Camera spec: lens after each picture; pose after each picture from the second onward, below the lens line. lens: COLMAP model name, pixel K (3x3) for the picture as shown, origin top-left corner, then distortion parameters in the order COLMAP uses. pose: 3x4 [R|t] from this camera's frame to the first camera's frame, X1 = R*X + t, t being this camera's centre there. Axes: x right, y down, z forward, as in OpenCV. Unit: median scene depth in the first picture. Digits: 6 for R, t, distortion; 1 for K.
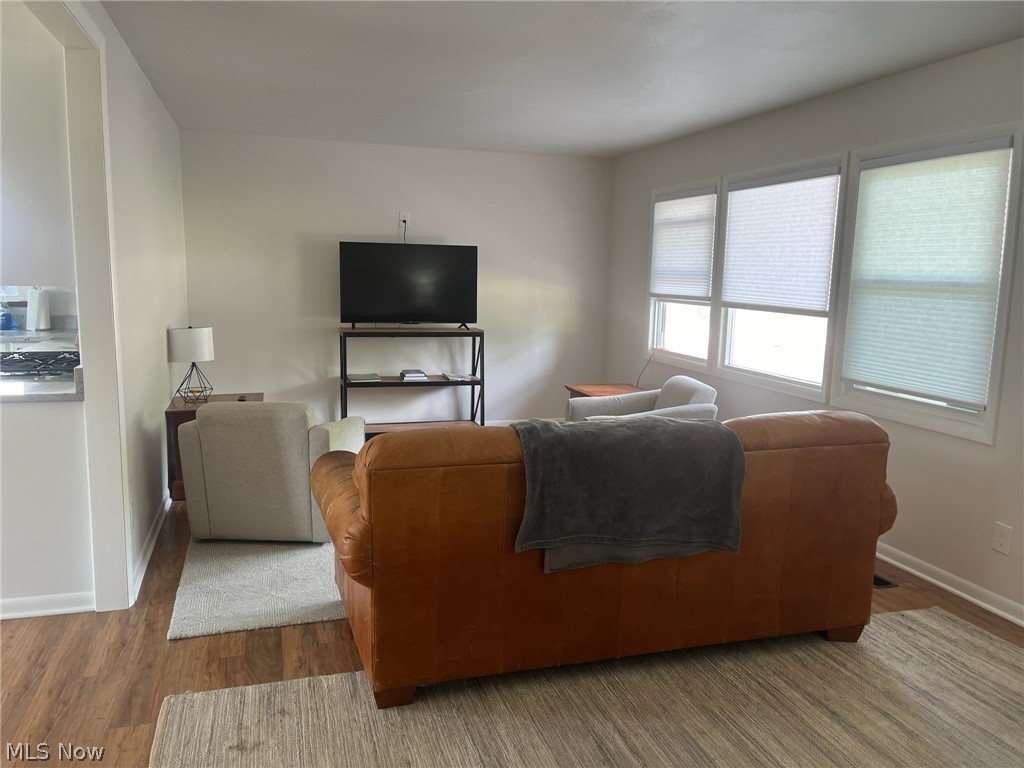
lens RADIAL K [[771.6, 0, 511.8], [0, 771.6, 374.0], [0, 0, 1]] dist [0.041544, -0.005177]
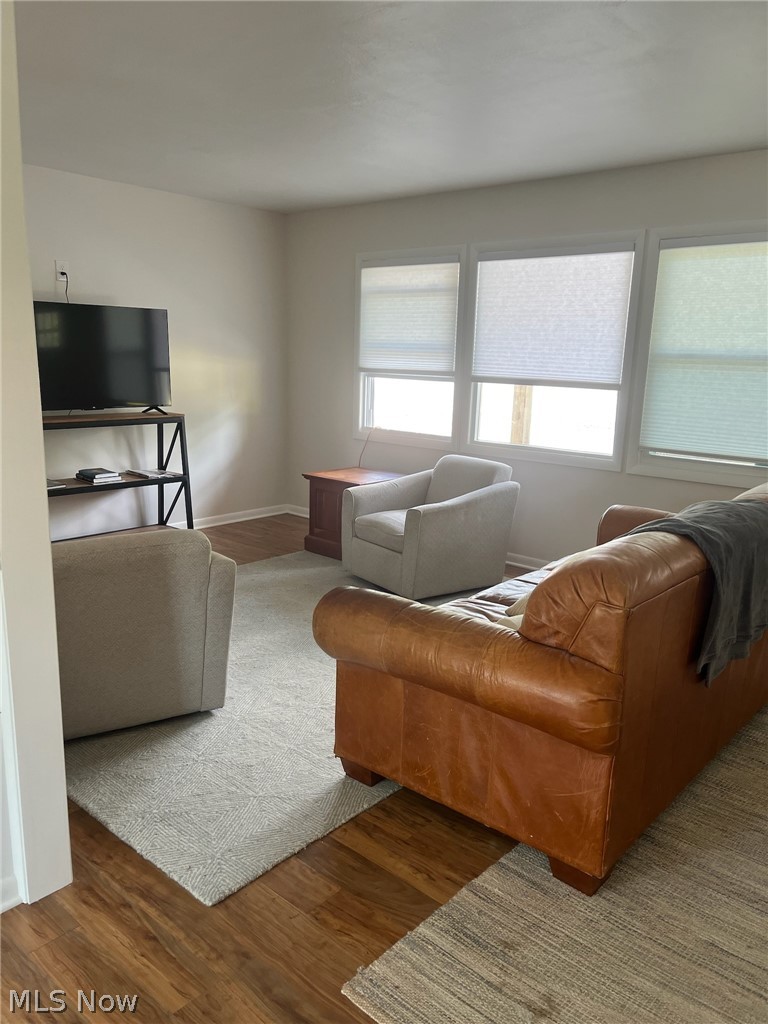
lens RADIAL K [[770.7, 0, 369.7], [0, 770.7, 516.4], [0, 0, 1]] dist [0.034233, -0.007484]
pose [[0.854156, -0.107111, 0.508867, -0.397757], [0.061195, 0.992462, 0.106185, -0.032242], [-0.516404, -0.059558, 0.854271, 0.245082]]
